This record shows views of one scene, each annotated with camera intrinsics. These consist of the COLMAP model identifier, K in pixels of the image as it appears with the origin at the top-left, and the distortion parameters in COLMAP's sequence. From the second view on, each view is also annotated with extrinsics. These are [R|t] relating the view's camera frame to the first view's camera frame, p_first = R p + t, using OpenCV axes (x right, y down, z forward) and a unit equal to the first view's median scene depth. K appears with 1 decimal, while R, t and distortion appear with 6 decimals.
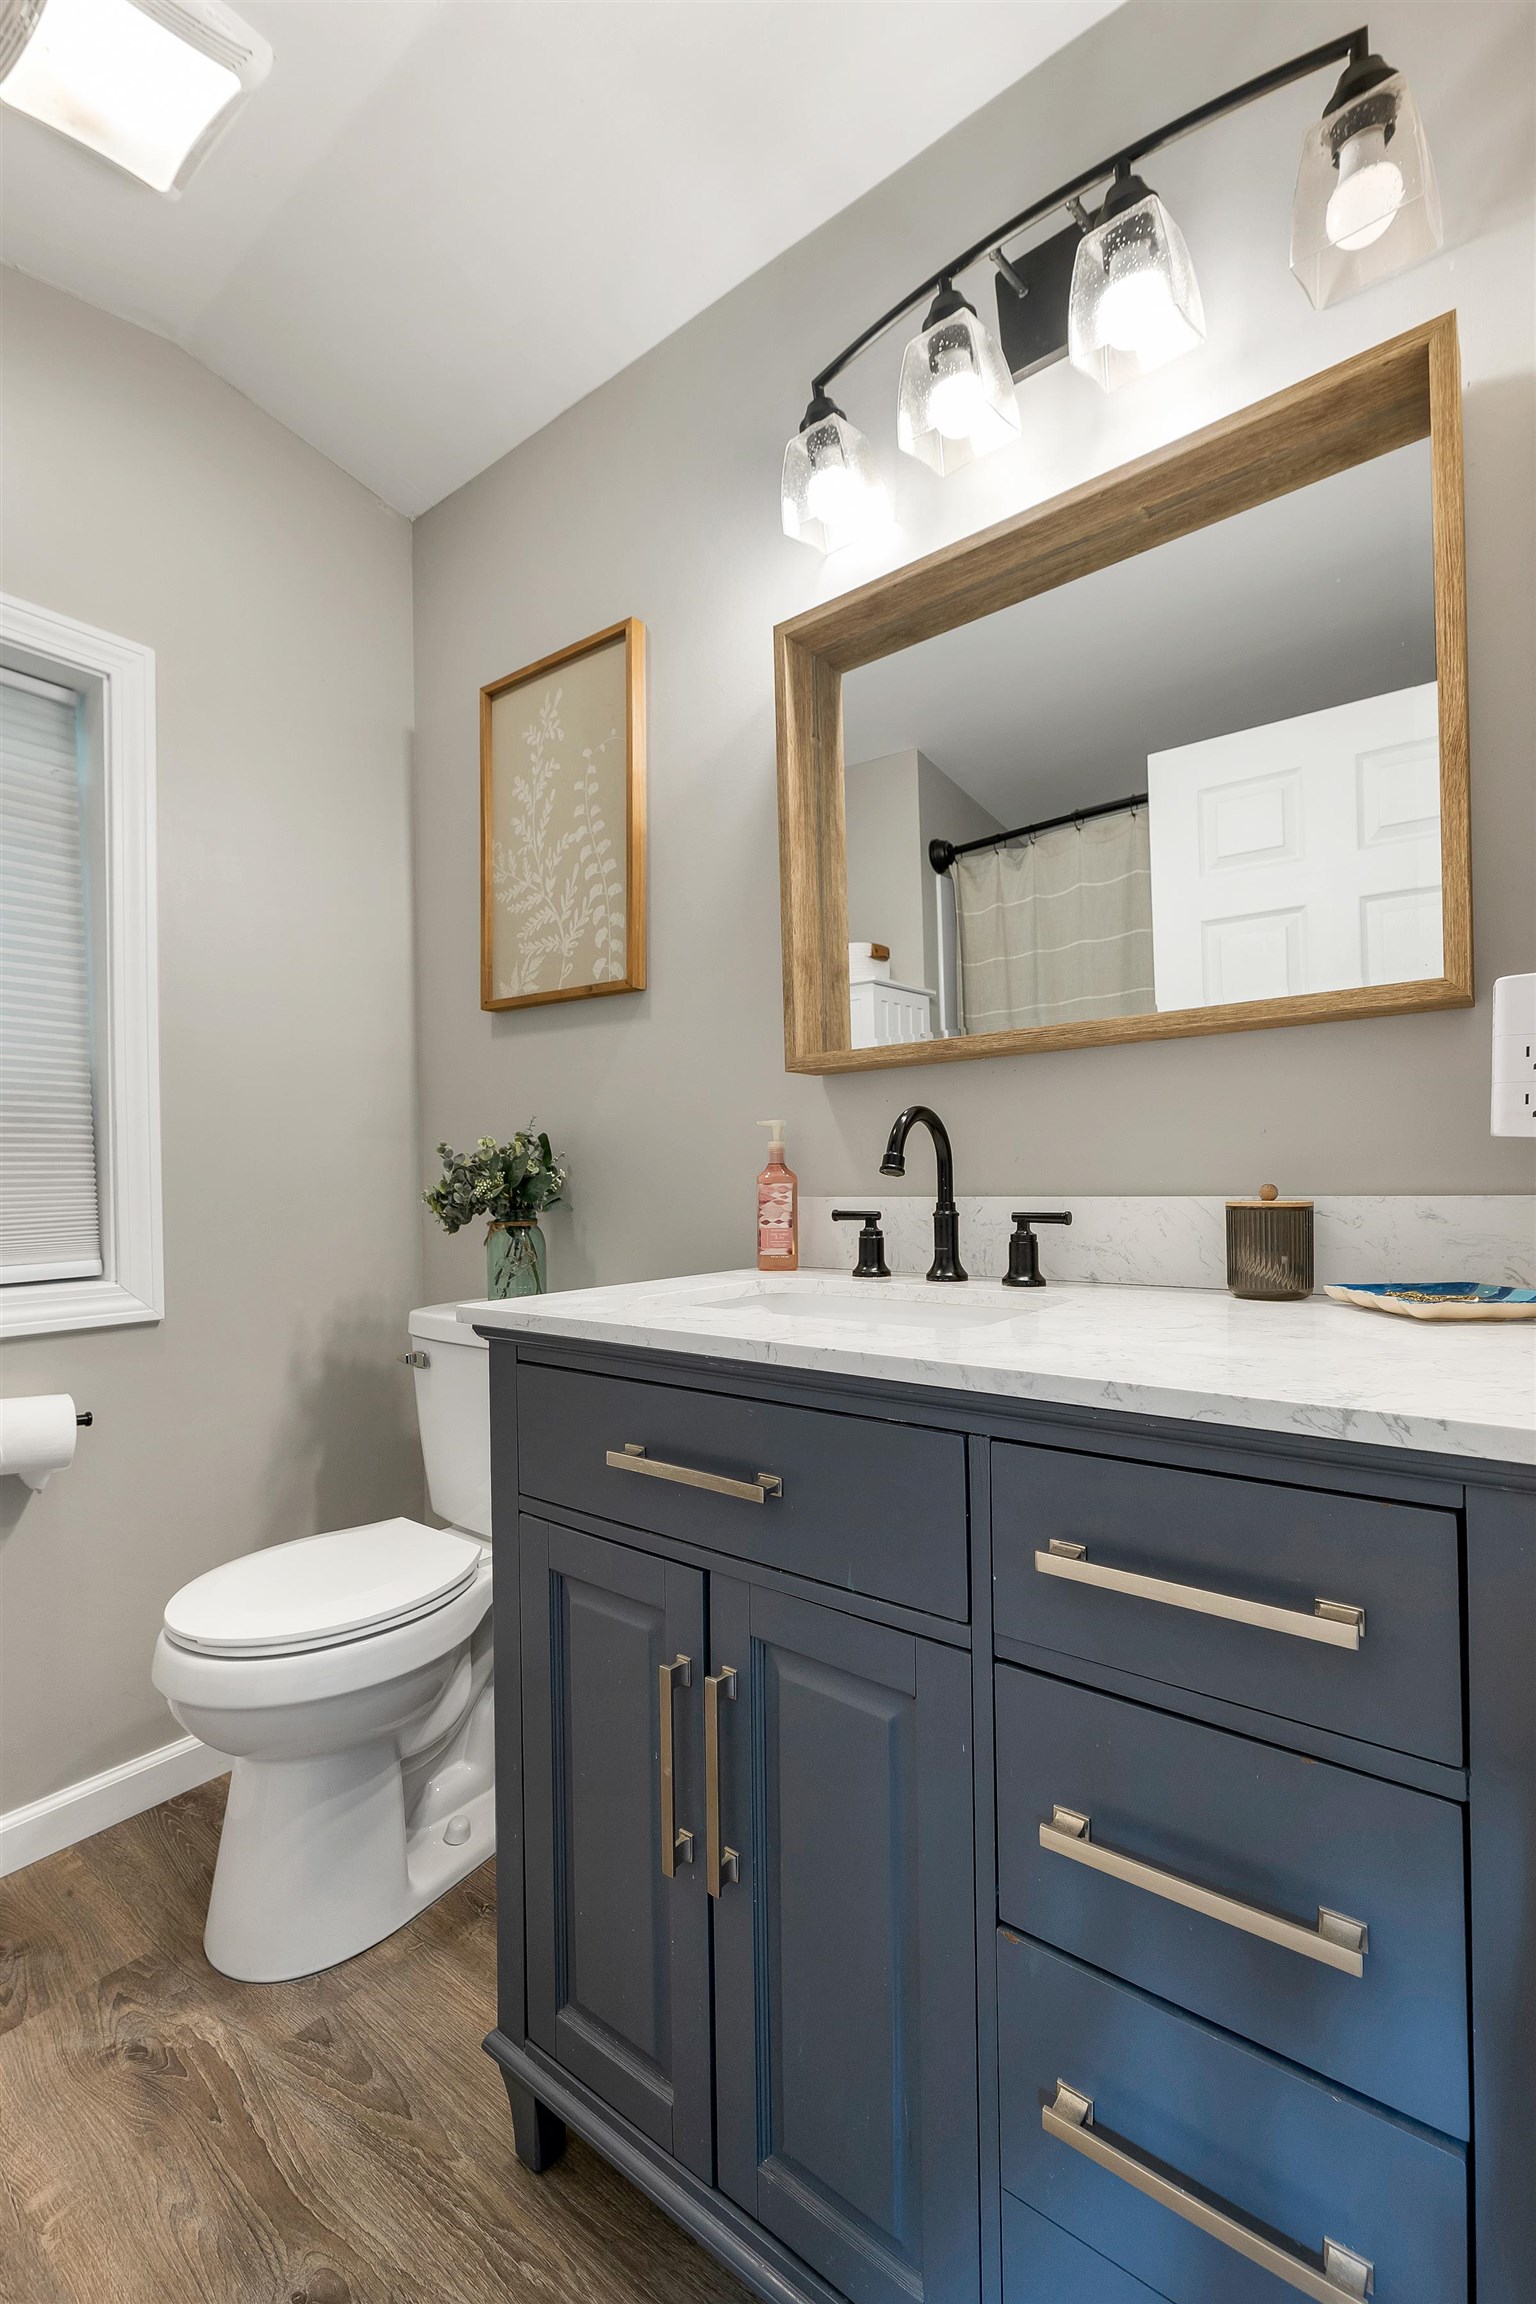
lens RADIAL K [[1003.7, 0, 763.2], [0, 1003.7, 1160.9], [0, 0, 1]] dist [0.003755, 0.000020]
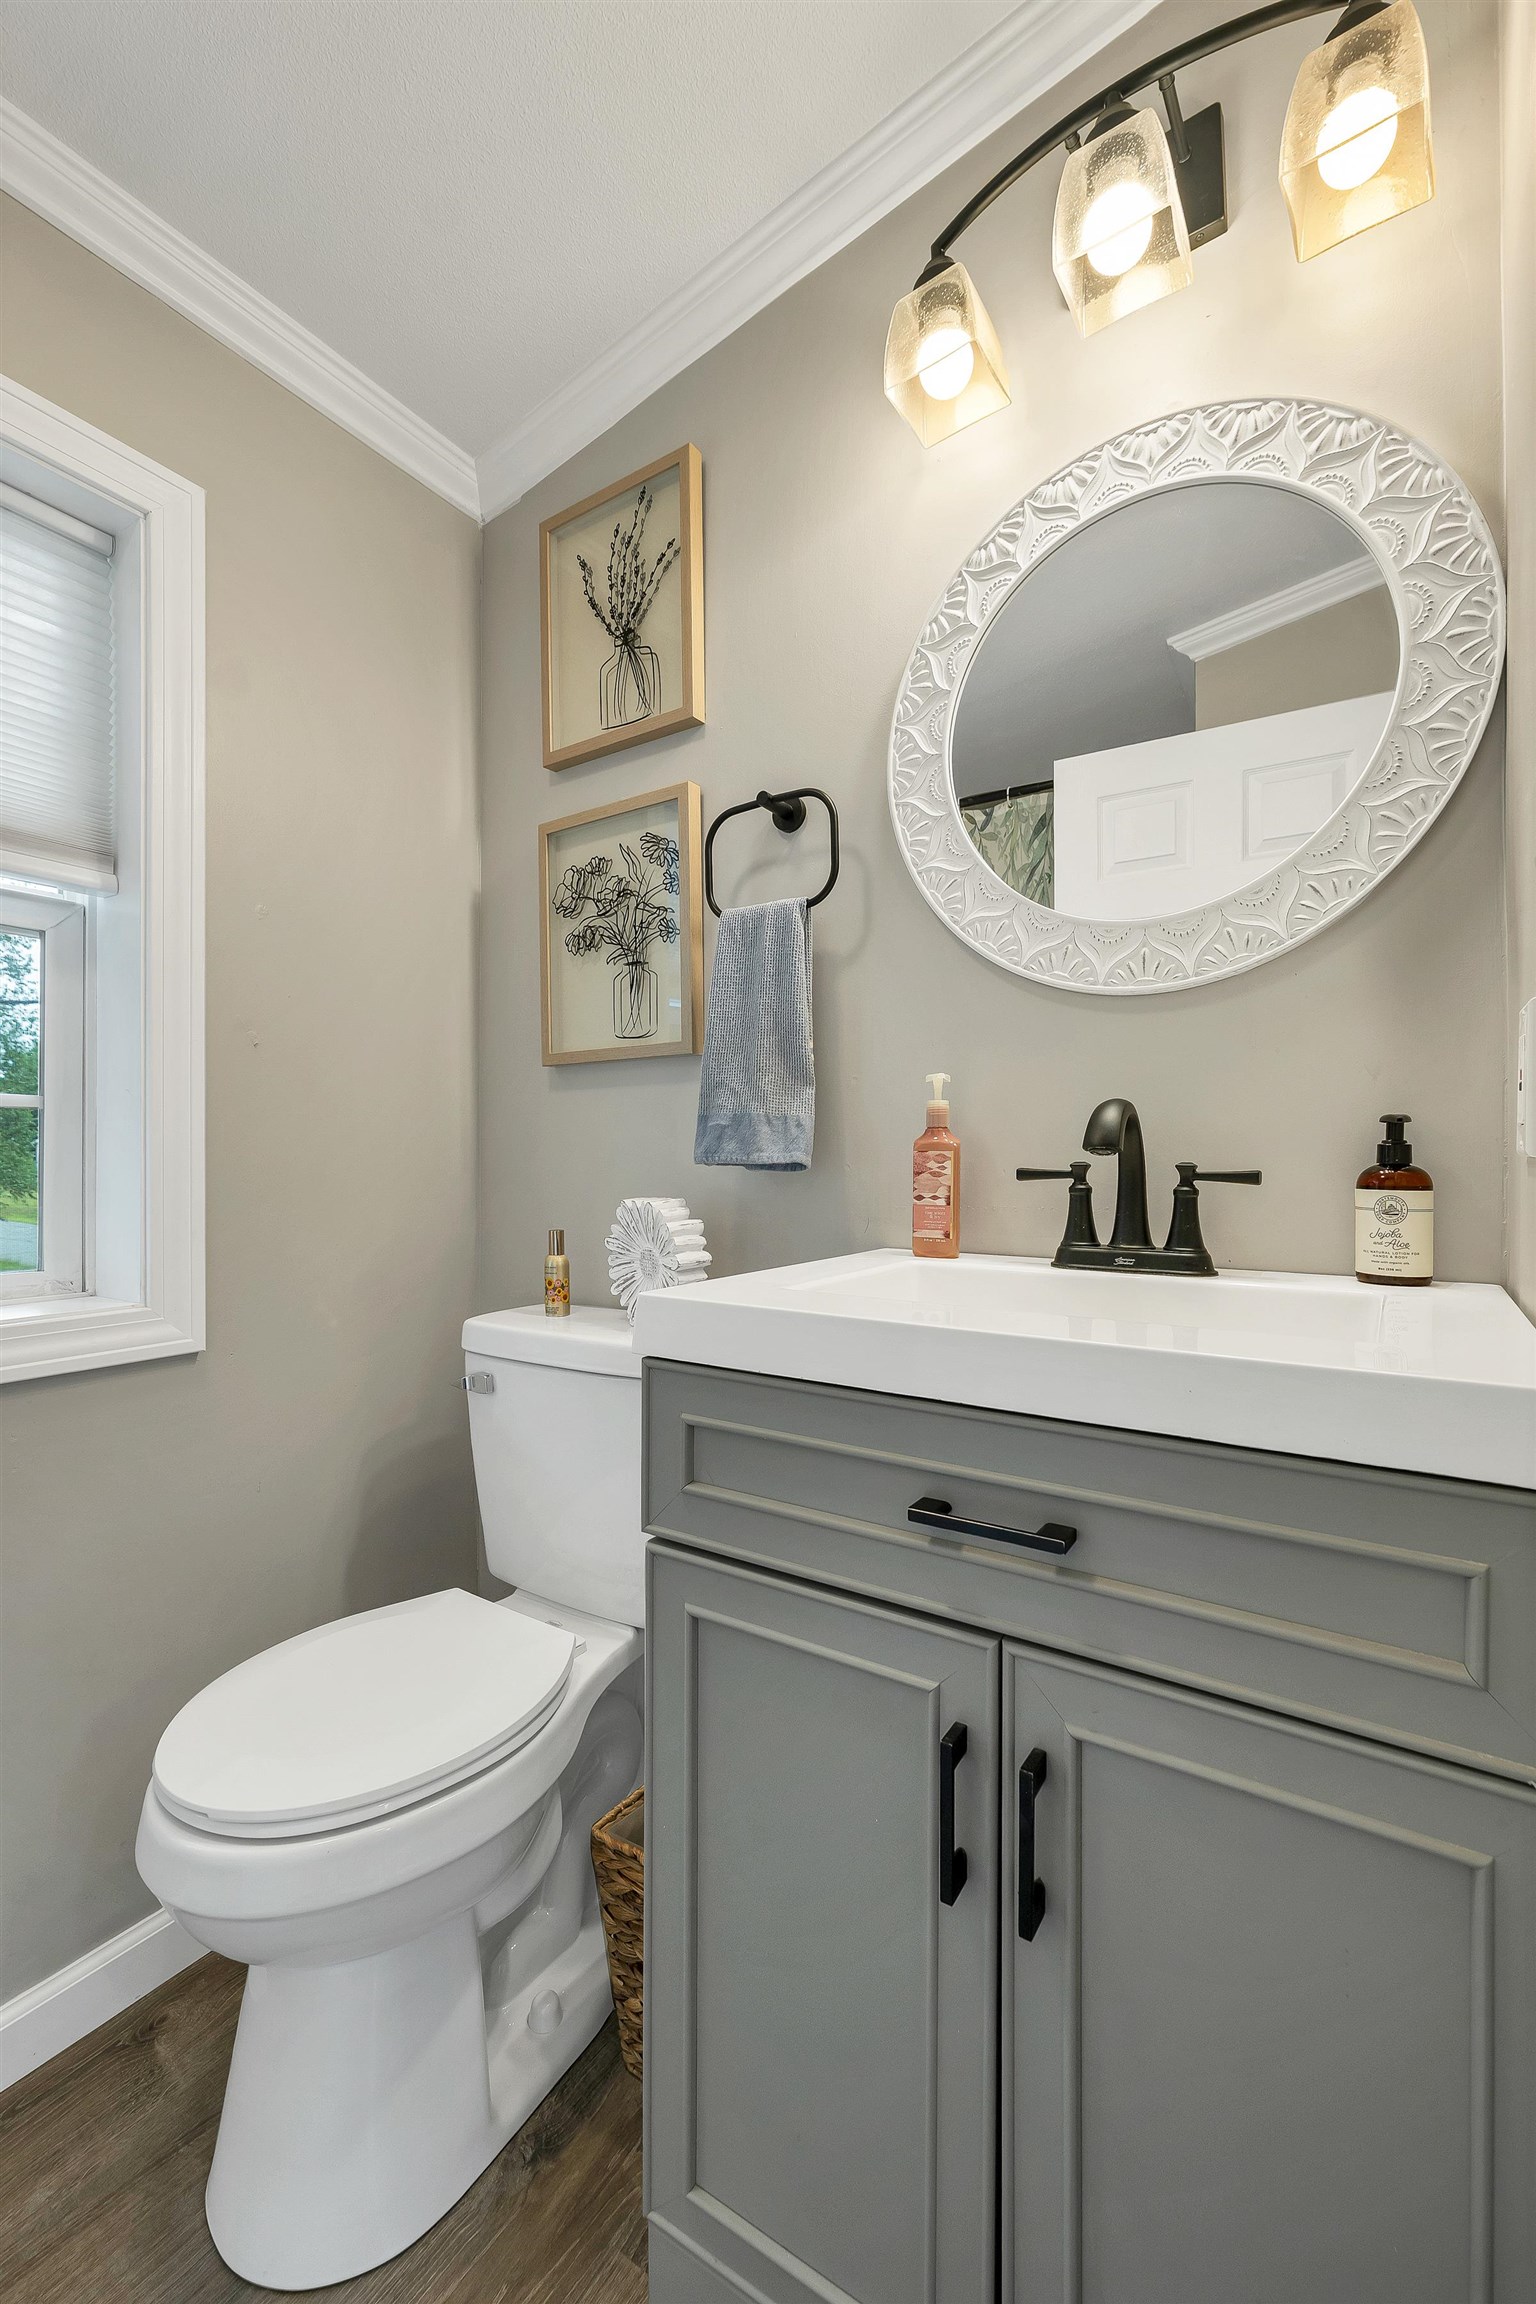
lens RADIAL K [[954.9, 0, 771.2], [0, 954.9, 1146.7], [0, 0, 1]] dist [-0.000275, 0.000430]
pose [[0.989713, -0.006988, 0.142899, -0.230191], [0.008501, 0.999914, -0.009984, 0.025472], [-0.142817, 0.011096, 0.989687, 0.240432]]
